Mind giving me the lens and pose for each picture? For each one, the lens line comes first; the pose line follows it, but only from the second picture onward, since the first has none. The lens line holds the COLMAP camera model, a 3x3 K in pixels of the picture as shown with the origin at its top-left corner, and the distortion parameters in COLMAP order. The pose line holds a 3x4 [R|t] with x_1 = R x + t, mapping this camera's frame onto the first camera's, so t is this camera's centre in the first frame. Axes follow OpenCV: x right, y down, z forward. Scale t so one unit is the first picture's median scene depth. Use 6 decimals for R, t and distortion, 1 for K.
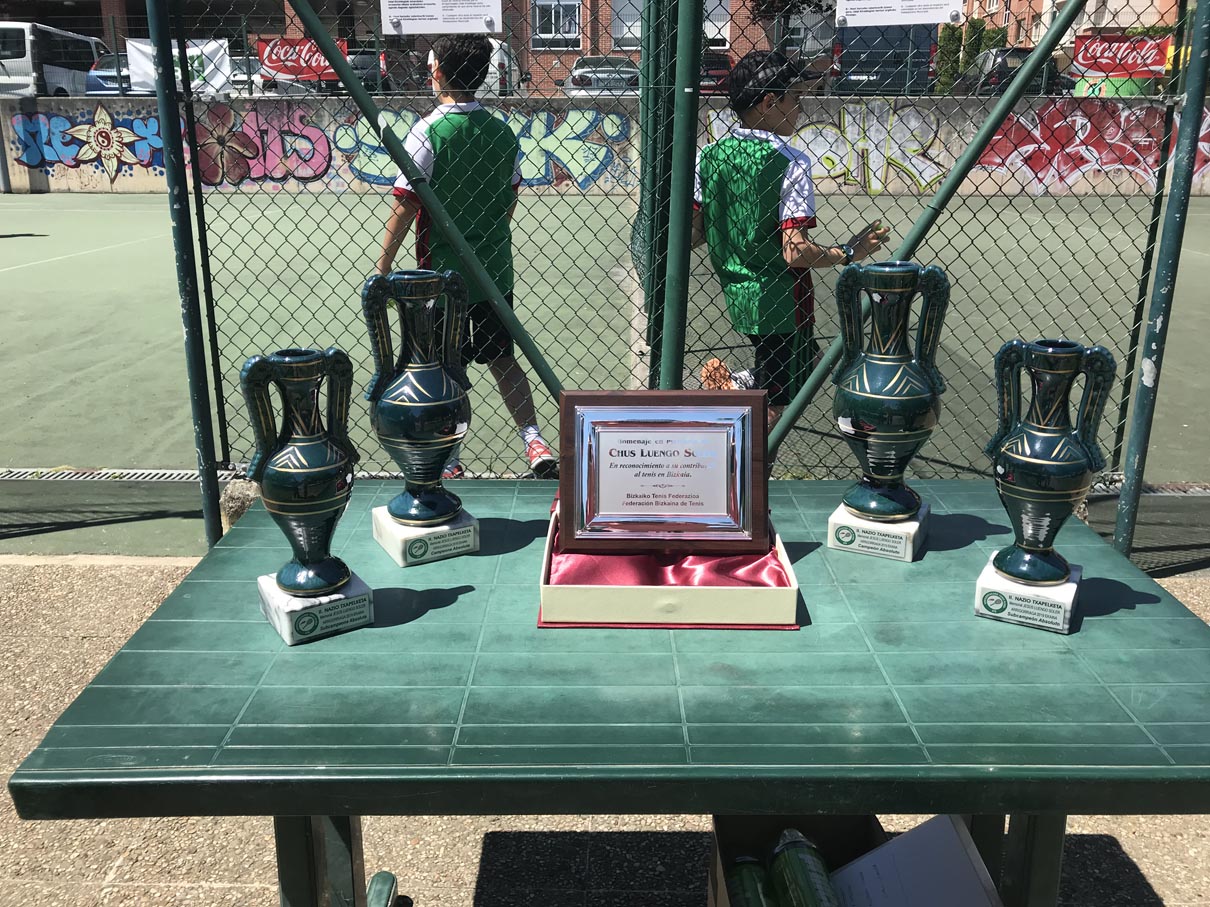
lens RADIAL K [[991.5, 0, 601.5], [0, 991.5, 415.9], [0, 0, 1]] dist [-0.033028, 0.002257]
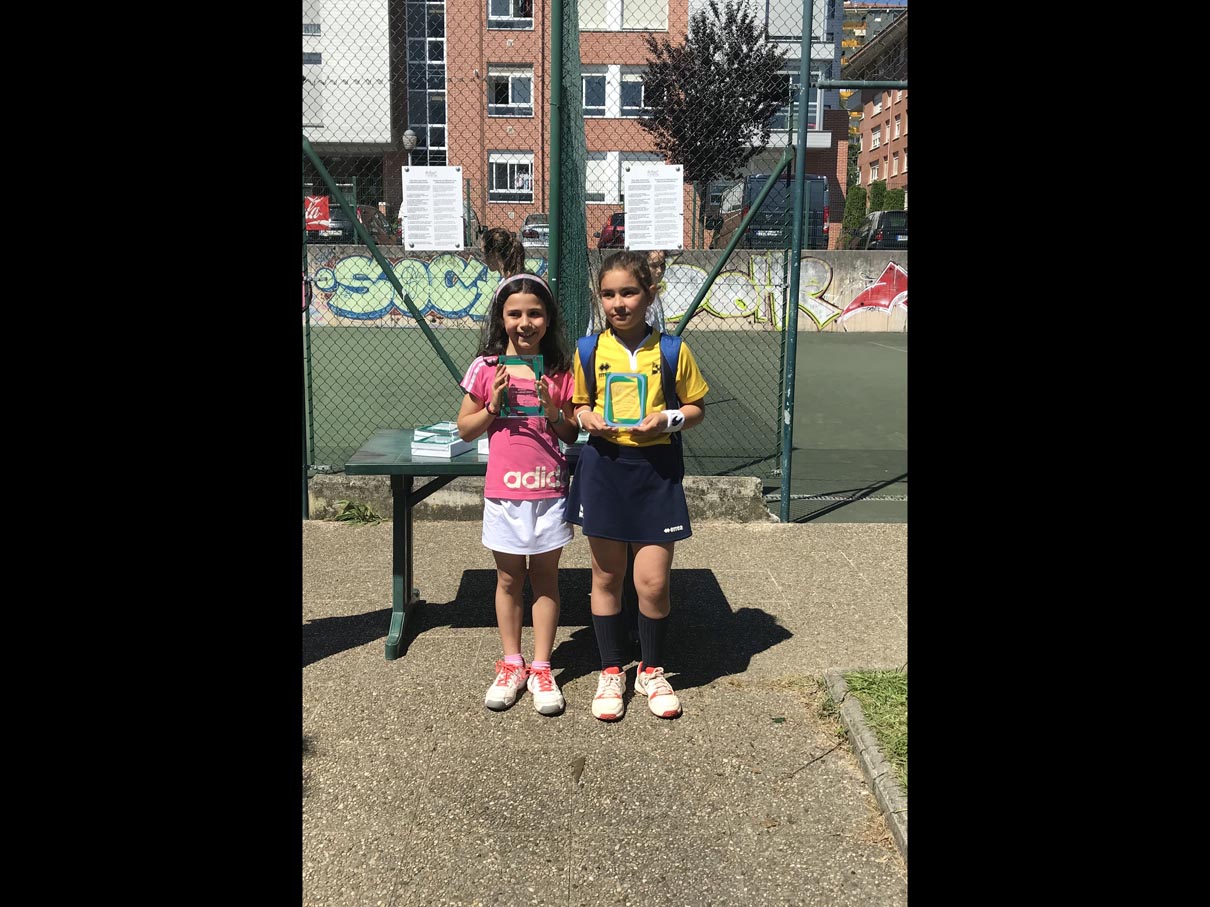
lens RADIAL K [[974.5, 0, 610.0], [0, 974.5, 409.4], [0, 0, 1]] dist [0.004632, 0.007914]
pose [[0.998504, 0.003364, 0.054579, 0.012136], [0.004214, 0.990403, -0.138147, 0.028714], [-0.054520, 0.138170, 0.988907, -0.127025]]
